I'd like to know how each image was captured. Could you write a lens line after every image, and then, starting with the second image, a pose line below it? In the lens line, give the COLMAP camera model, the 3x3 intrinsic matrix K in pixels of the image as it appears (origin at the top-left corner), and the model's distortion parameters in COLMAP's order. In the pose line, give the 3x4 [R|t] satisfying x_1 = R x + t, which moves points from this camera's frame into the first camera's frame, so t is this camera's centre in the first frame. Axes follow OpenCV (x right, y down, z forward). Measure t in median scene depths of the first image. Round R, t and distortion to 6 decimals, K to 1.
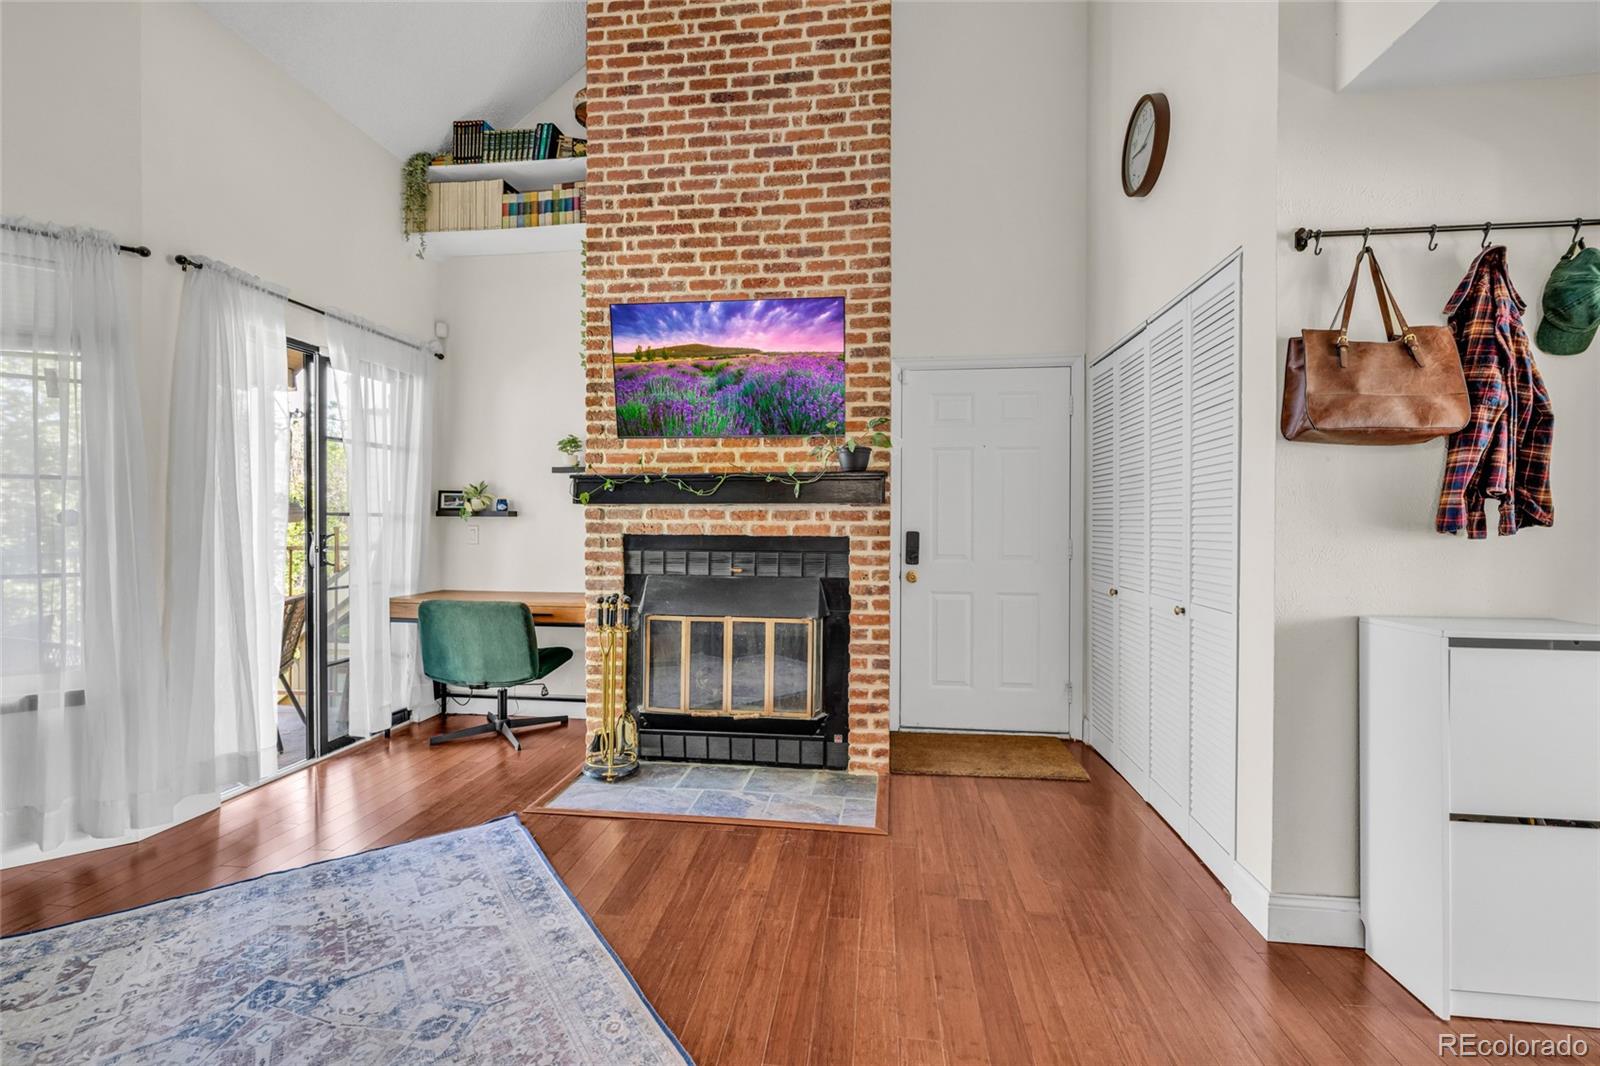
lens RADIAL K [[671.6, 0, 798.1], [0, 671.6, 530.1], [0, 0, 1]] dist [-0.000618, 0.000103]
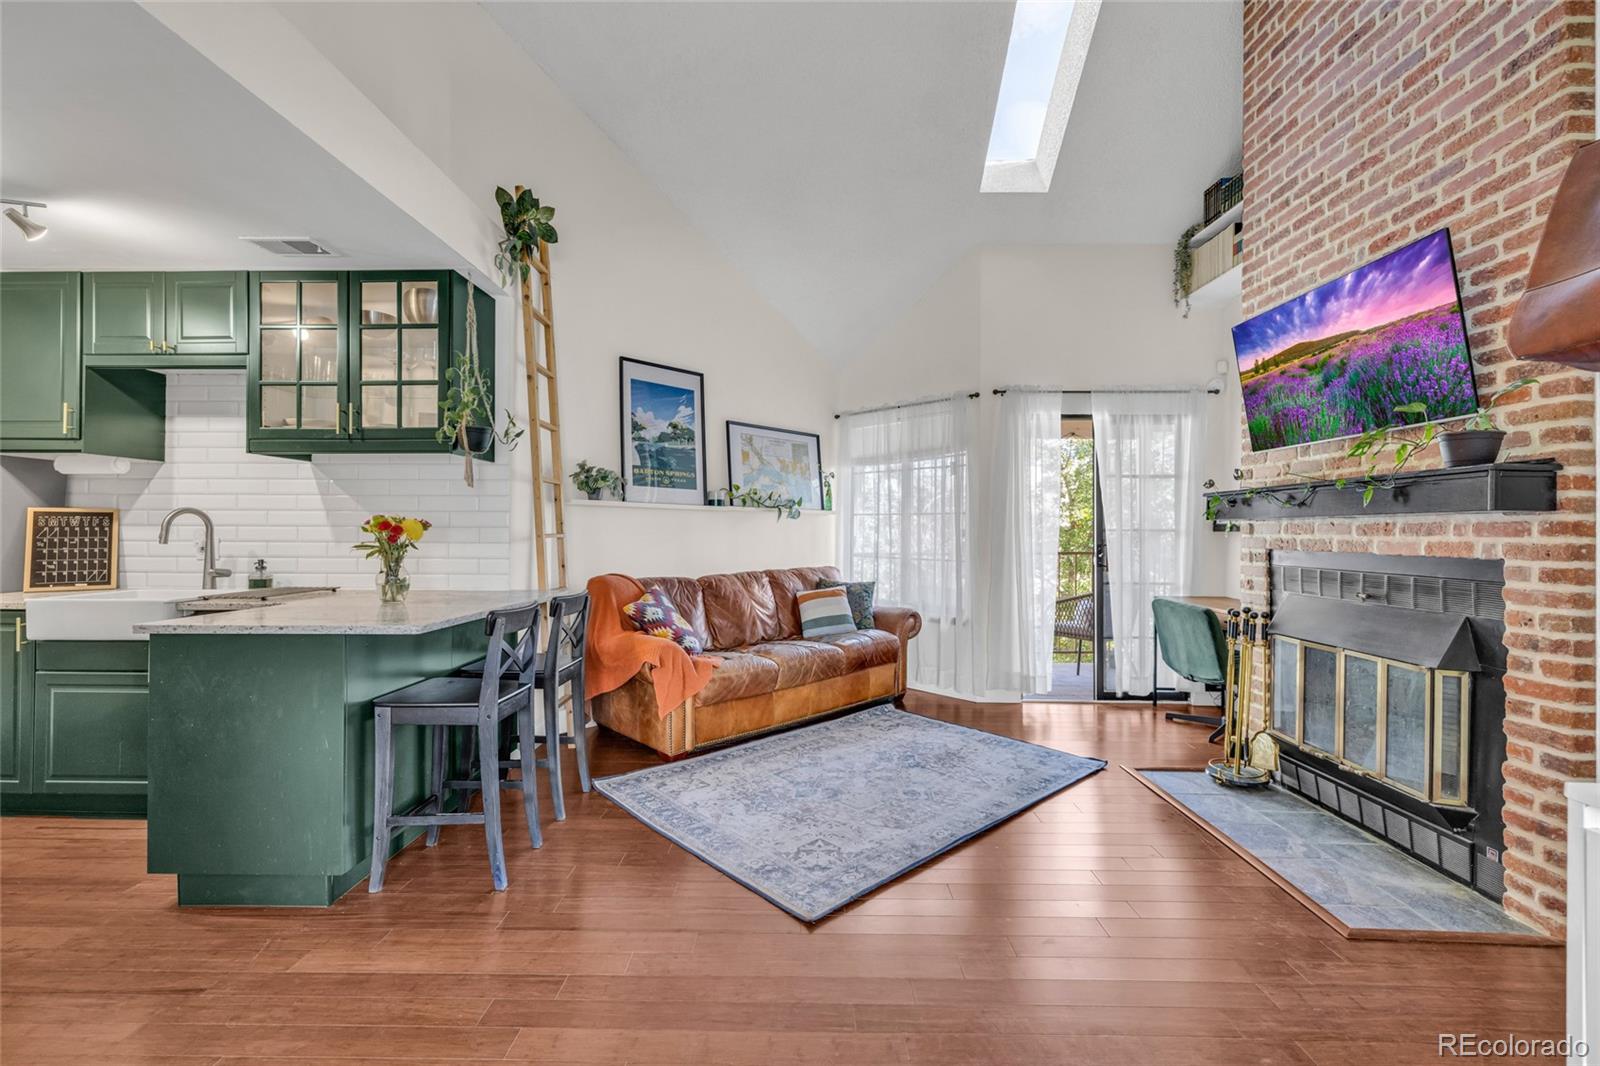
lens RADIAL K [[683.8, 0, 800.0], [0, 683.8, 533.0], [0, 0, 1]] dist [-0.002139, -0.000036]
pose [[0.103306, -0.000403, -0.994650, 0.690288], [-0.016049, 0.999869, -0.002072, -0.004729], [0.994520, 0.016177, 0.103286, 0.223612]]
